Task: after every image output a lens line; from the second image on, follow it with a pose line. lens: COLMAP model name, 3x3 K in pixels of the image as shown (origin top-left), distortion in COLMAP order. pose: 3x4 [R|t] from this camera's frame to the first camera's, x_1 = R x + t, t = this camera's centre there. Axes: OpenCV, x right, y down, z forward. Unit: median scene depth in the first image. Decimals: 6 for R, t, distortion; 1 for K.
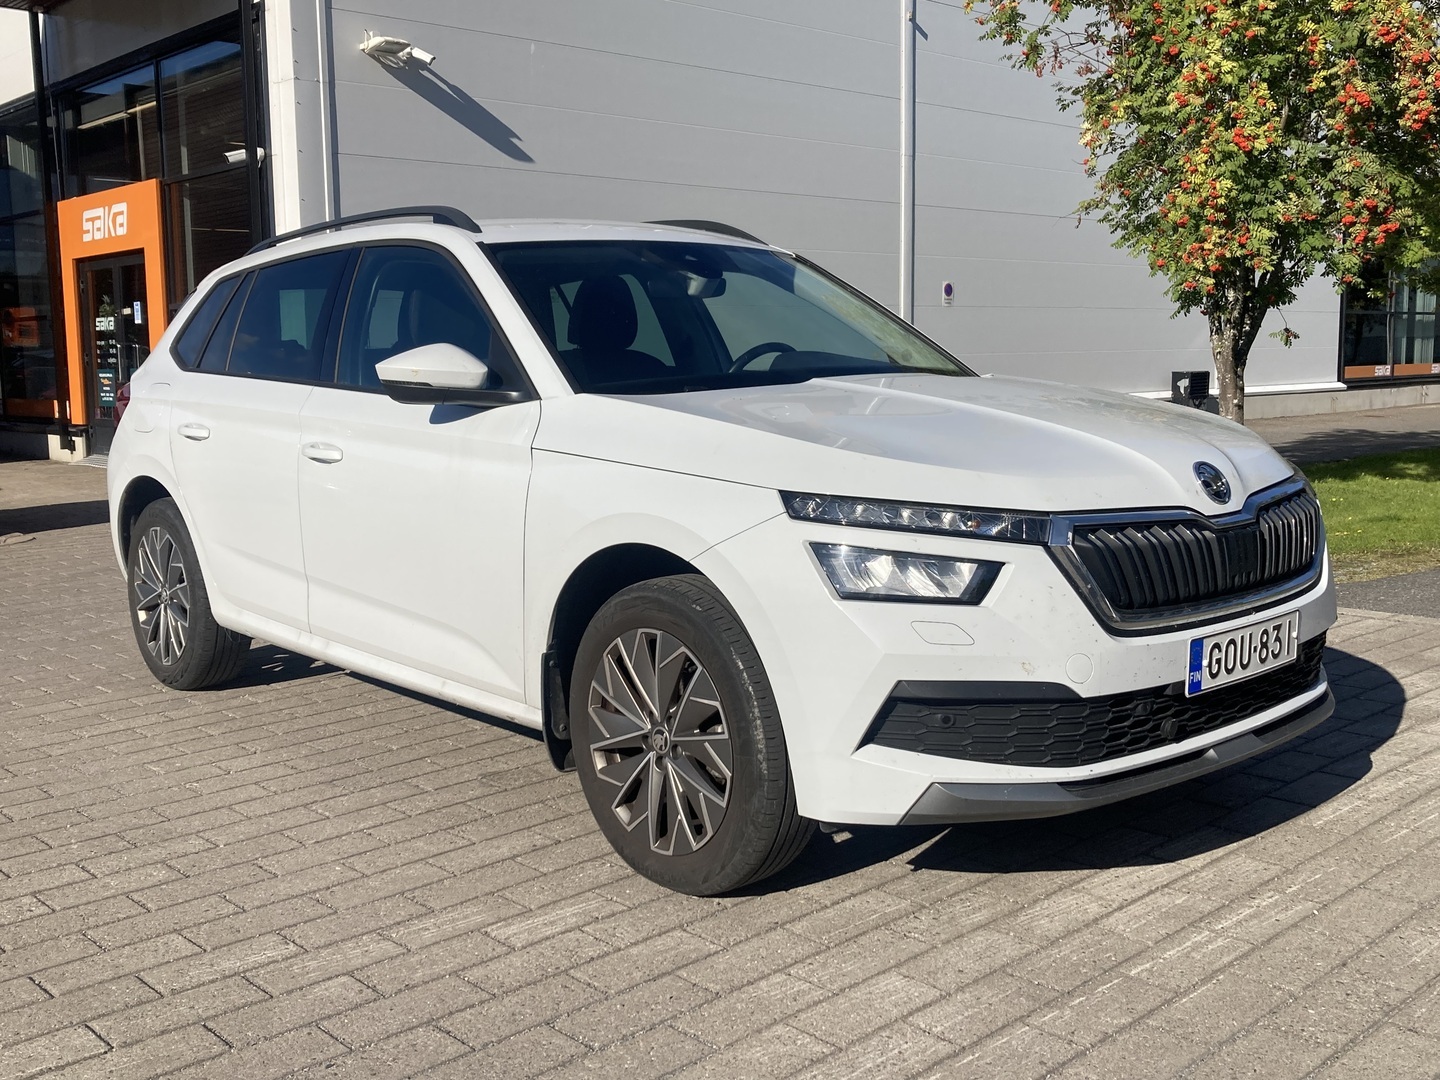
lens RADIAL K [[1471.0, 0, 720.0], [0, 1471.0, 540.0], [0, 0, 1]] dist [0.022081, -0.028772]
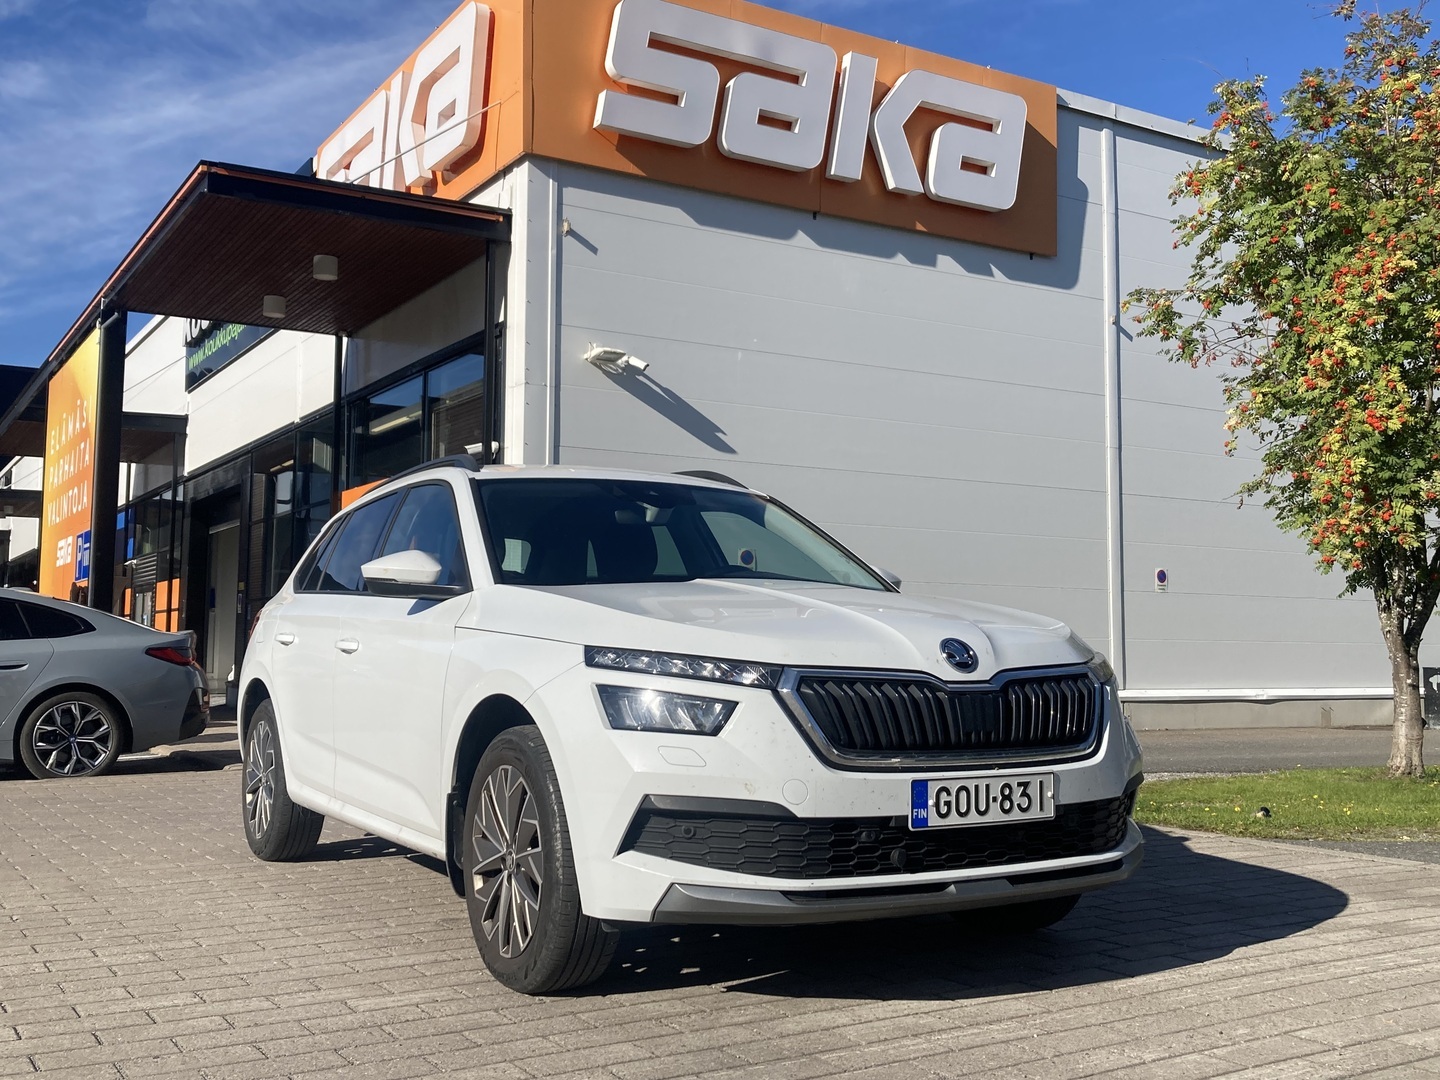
lens RADIAL K [[1527.5, 0, 780.9], [0, 1527.5, 540.4], [0, 0, 1]] dist [0.159798, -0.529448]
pose [[0.976804, 0.003406, -0.214110, 0.358054], [-0.049067, 0.976832, -0.208309, 0.105883], [0.208440, 0.213982, 0.954340, -0.178531]]
